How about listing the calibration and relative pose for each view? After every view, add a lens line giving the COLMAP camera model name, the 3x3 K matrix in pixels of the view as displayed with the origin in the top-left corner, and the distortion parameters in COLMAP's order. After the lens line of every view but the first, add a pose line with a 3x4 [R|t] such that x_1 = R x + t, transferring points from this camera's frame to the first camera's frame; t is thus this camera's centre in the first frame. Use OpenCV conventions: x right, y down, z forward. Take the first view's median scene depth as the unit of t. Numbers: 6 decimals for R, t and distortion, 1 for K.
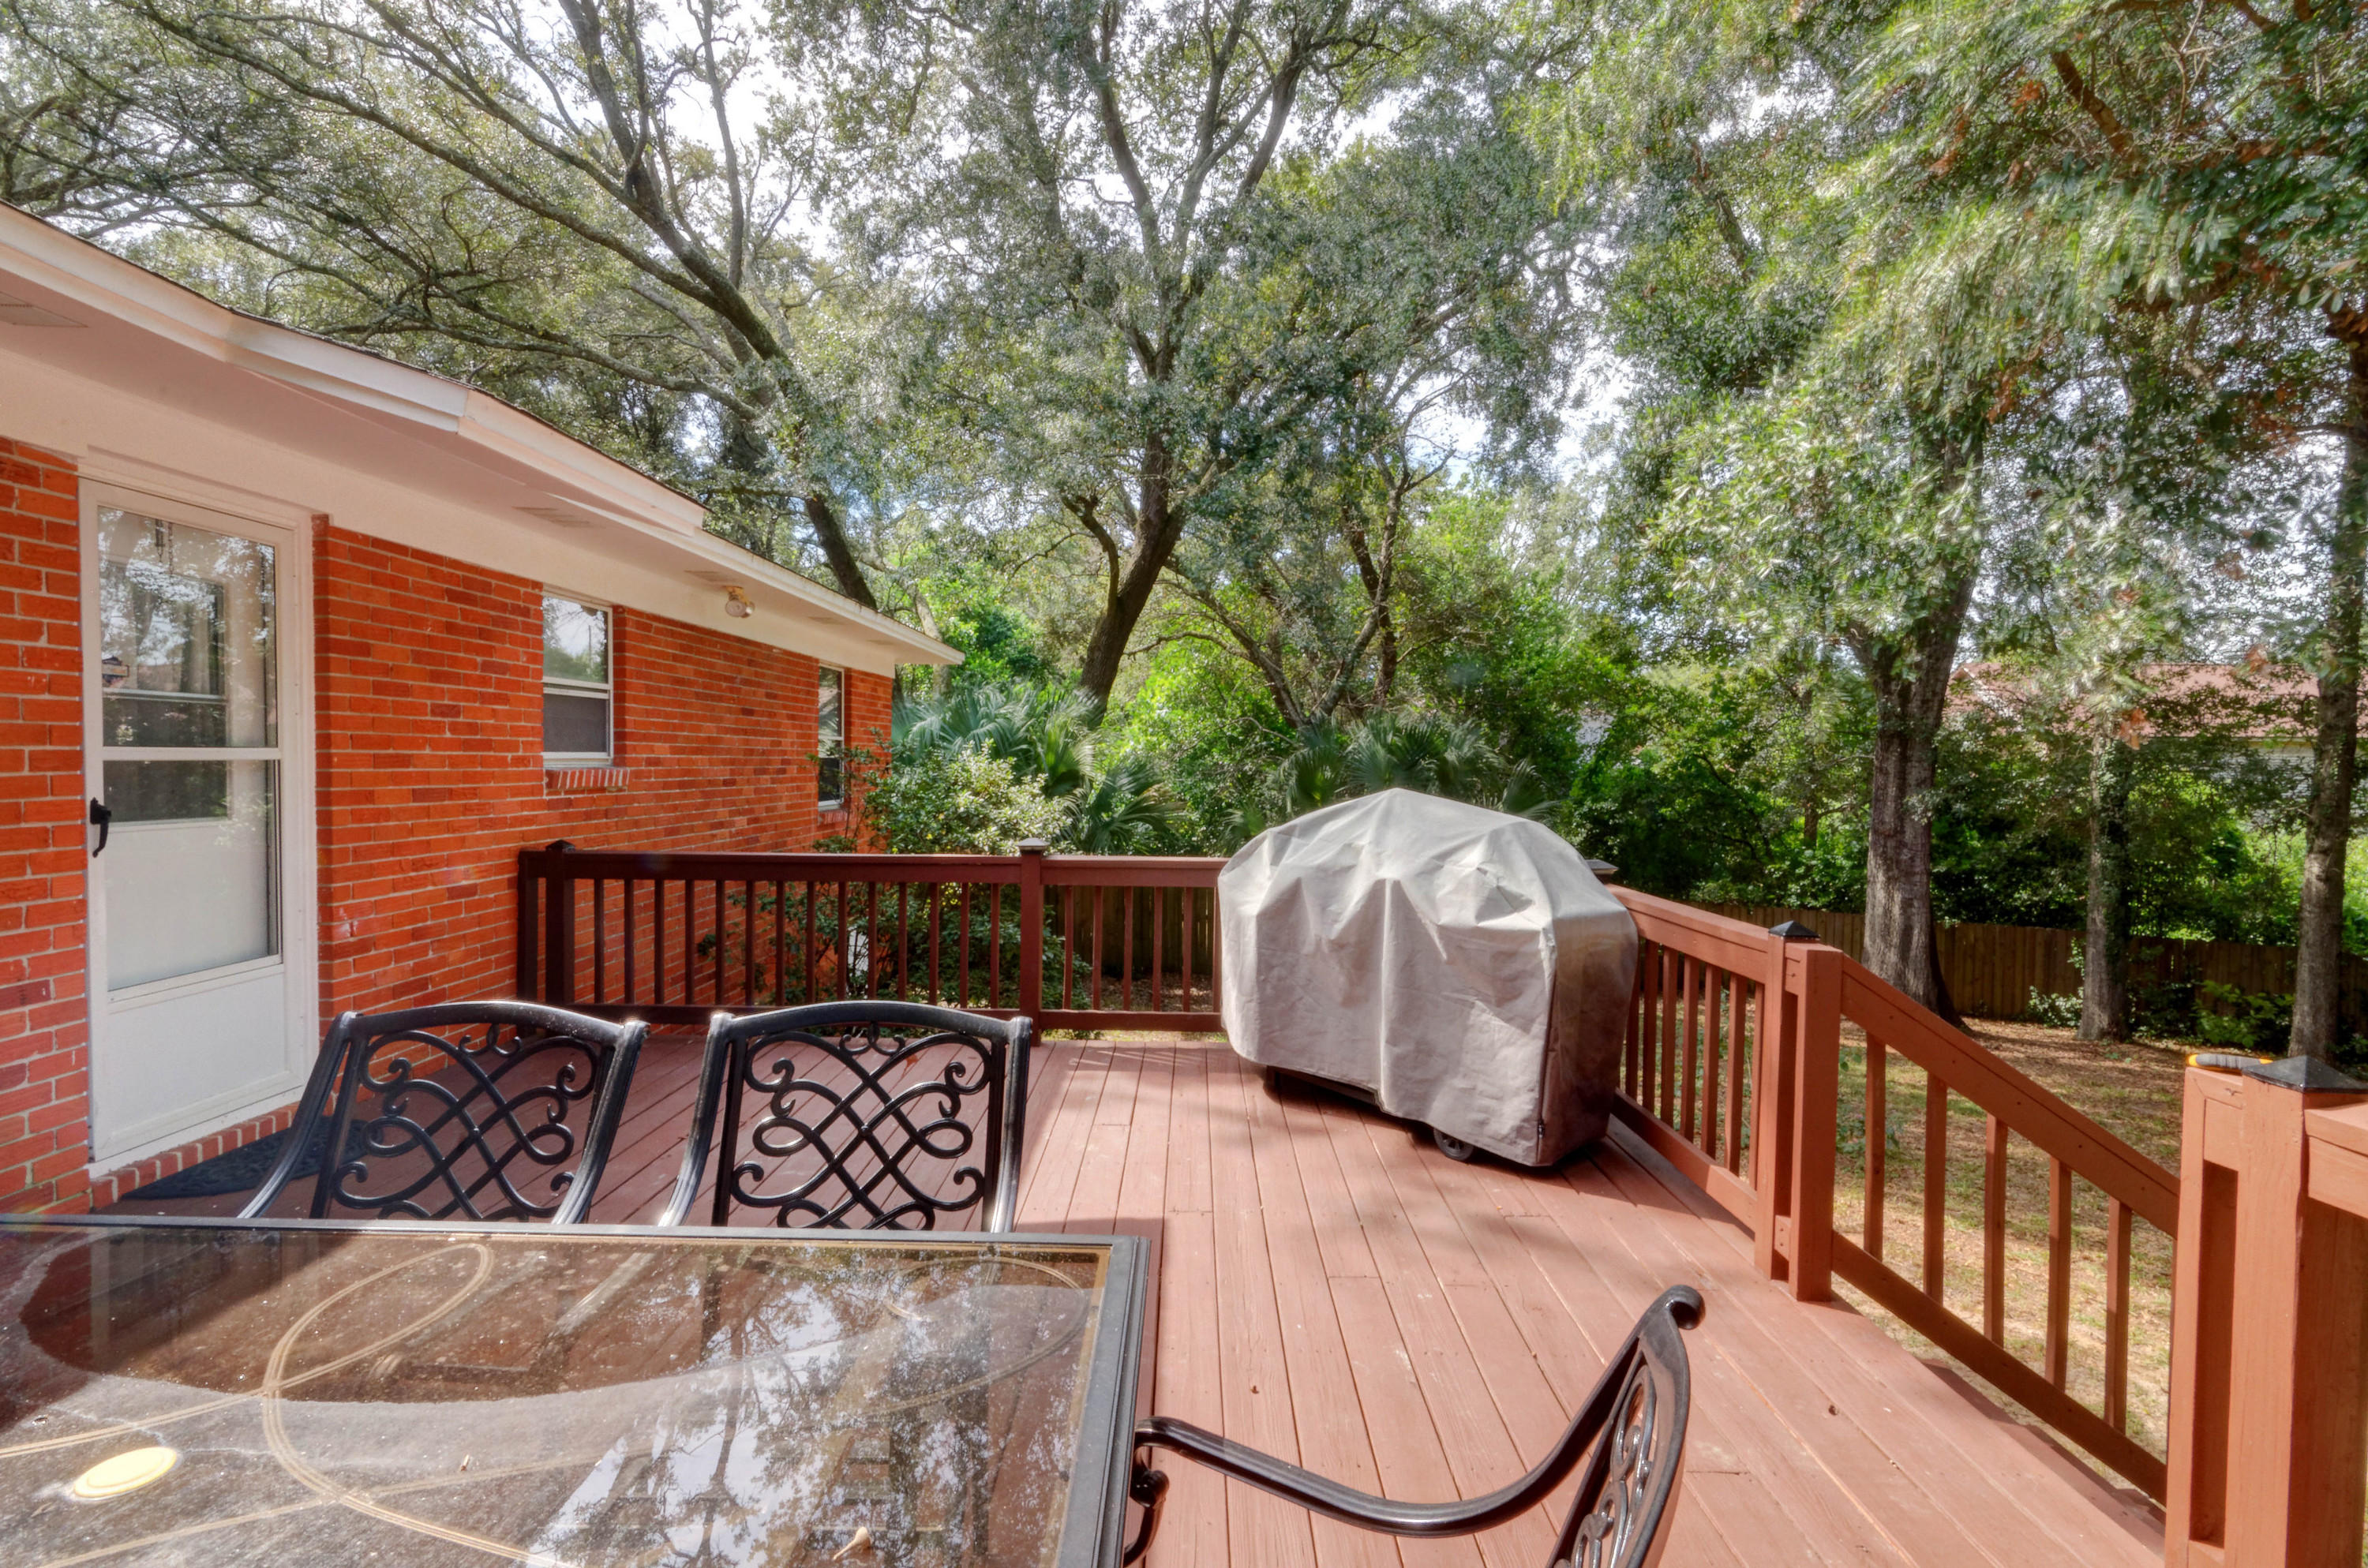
lens RADIAL K [[1129.2, 0, 1169.3], [0, 1129.2, 780.2], [0, 0, 1]] dist [0.023885, -0.000365]
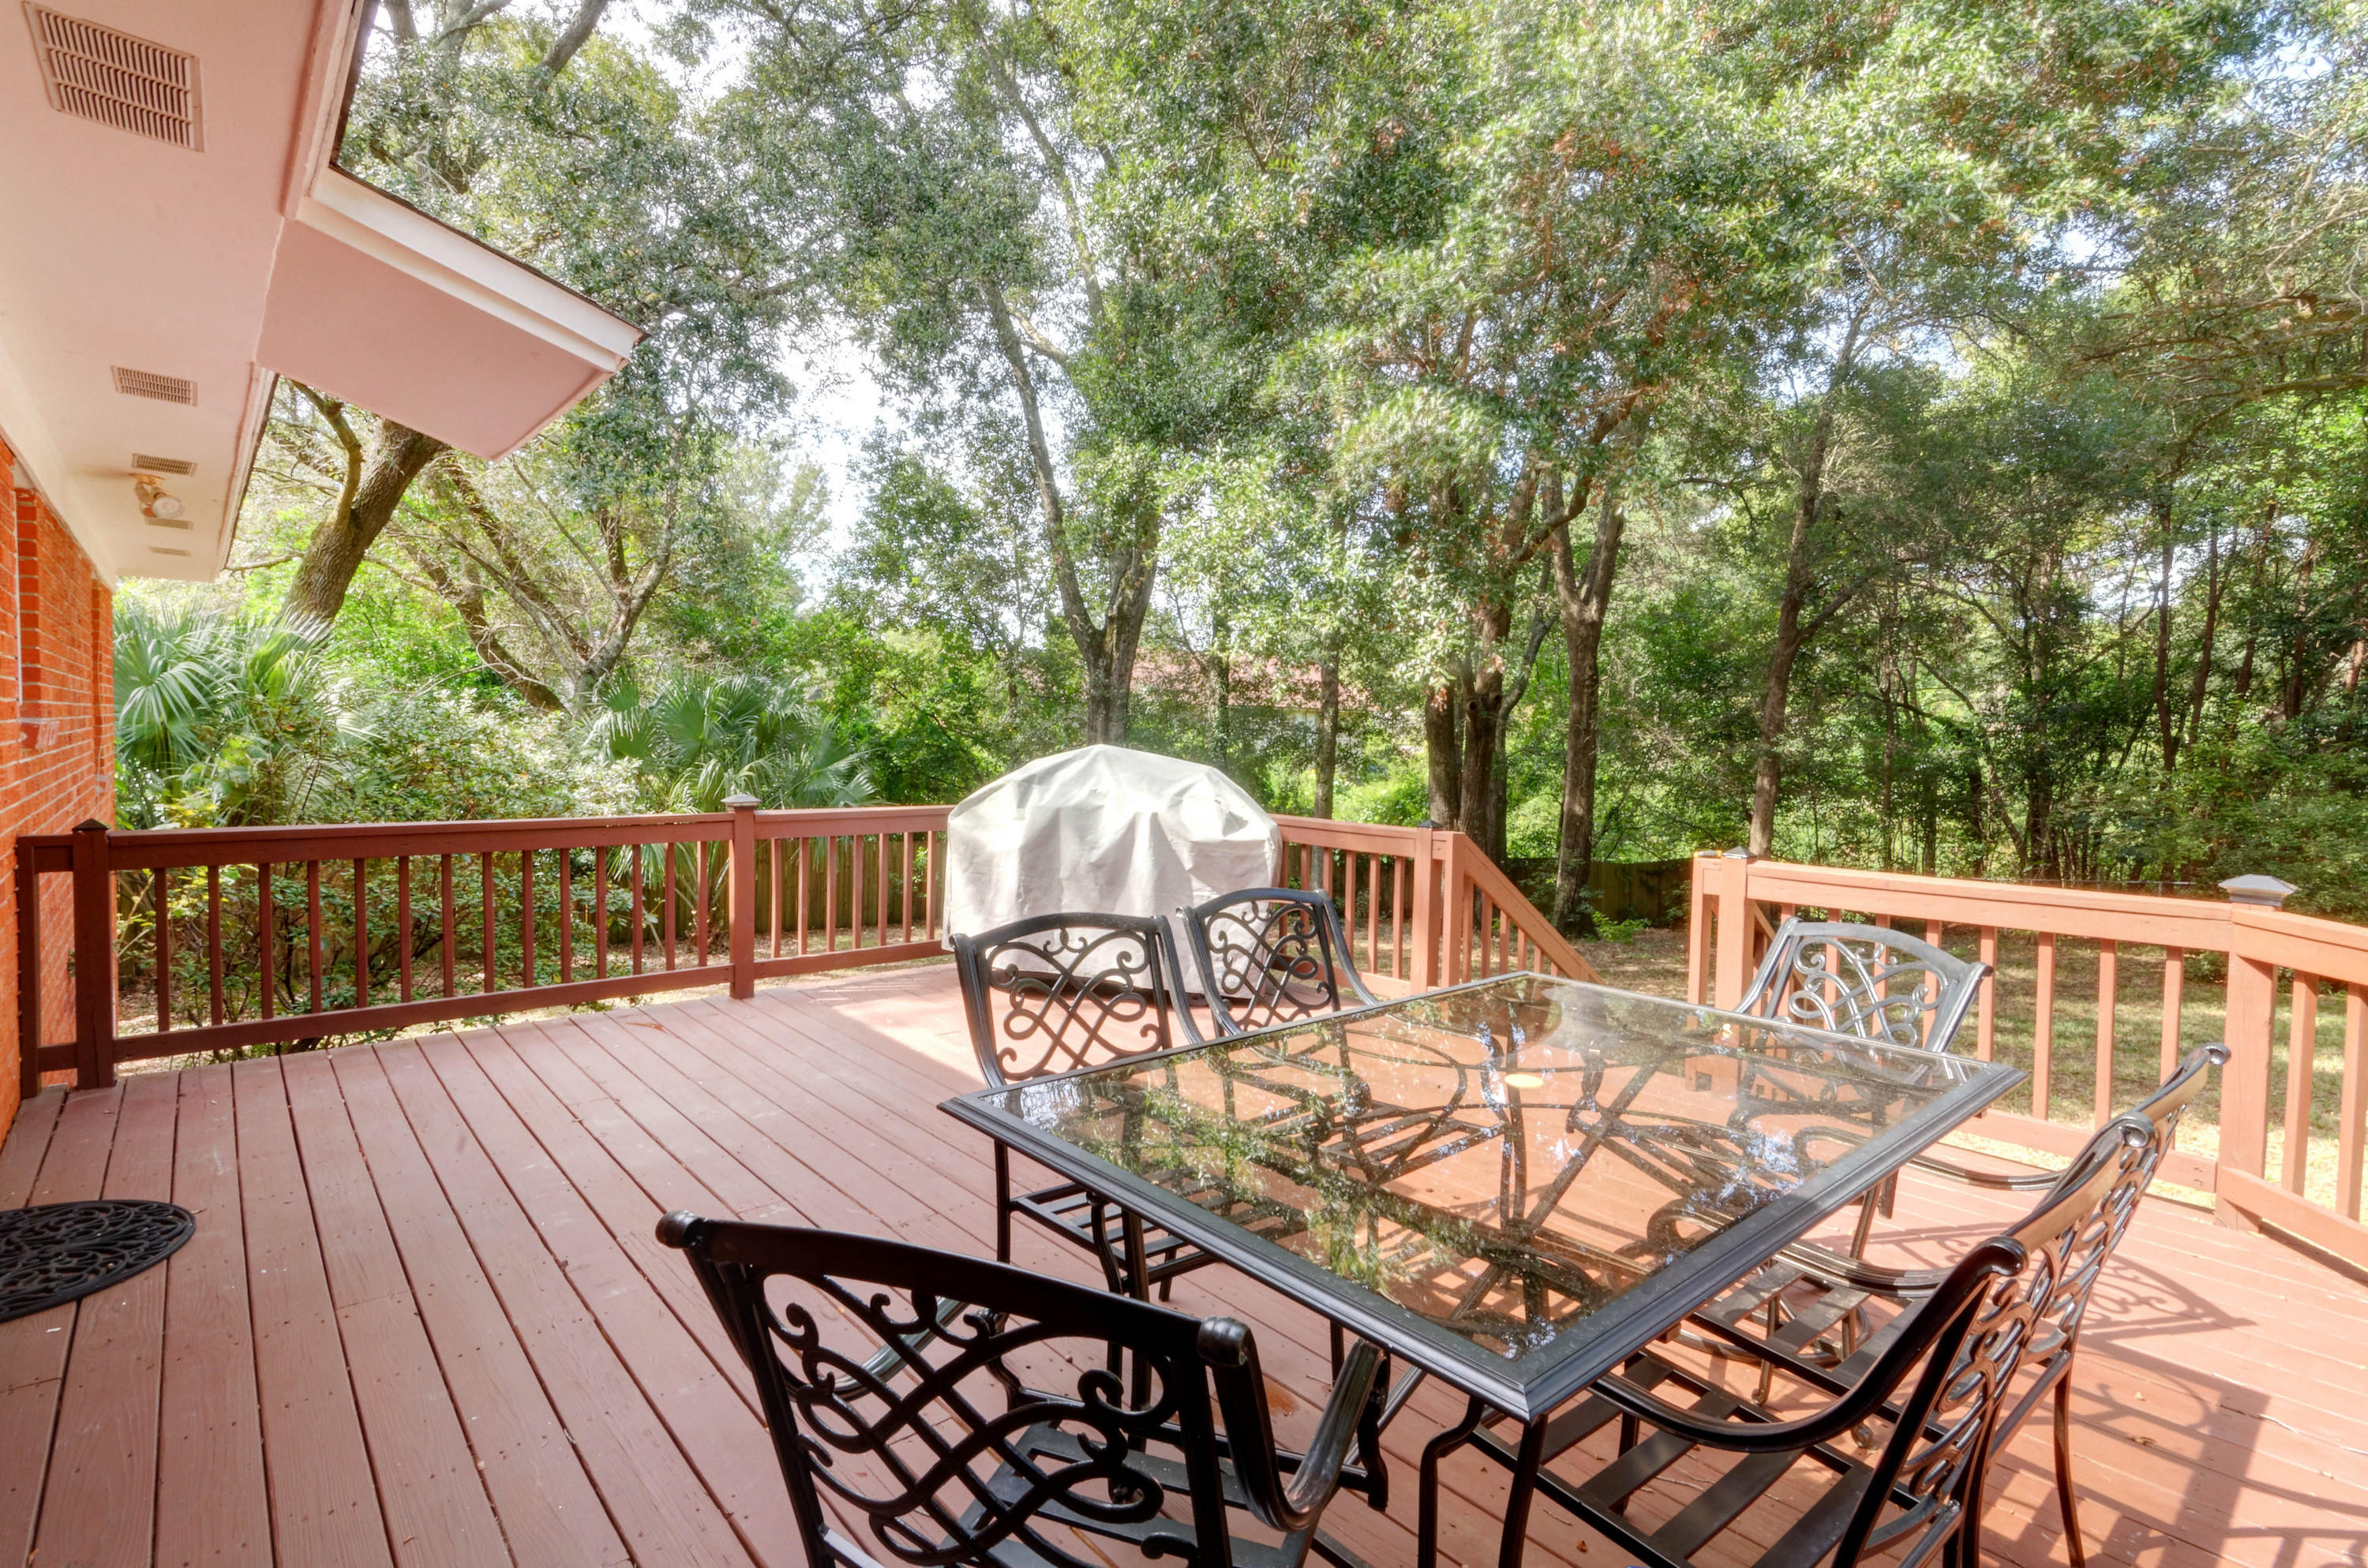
lens RADIAL K [[1129.2, 0, 1169.3], [0, 1129.2, 780.2], [0, 0, 1]] dist [0.023885, -0.000365]
pose [[0.750564, -0.025875, 0.660291, -0.621040], [-0.000436, 0.999213, 0.039653, -0.003351], [-0.660797, -0.030050, 0.749963, -0.019044]]
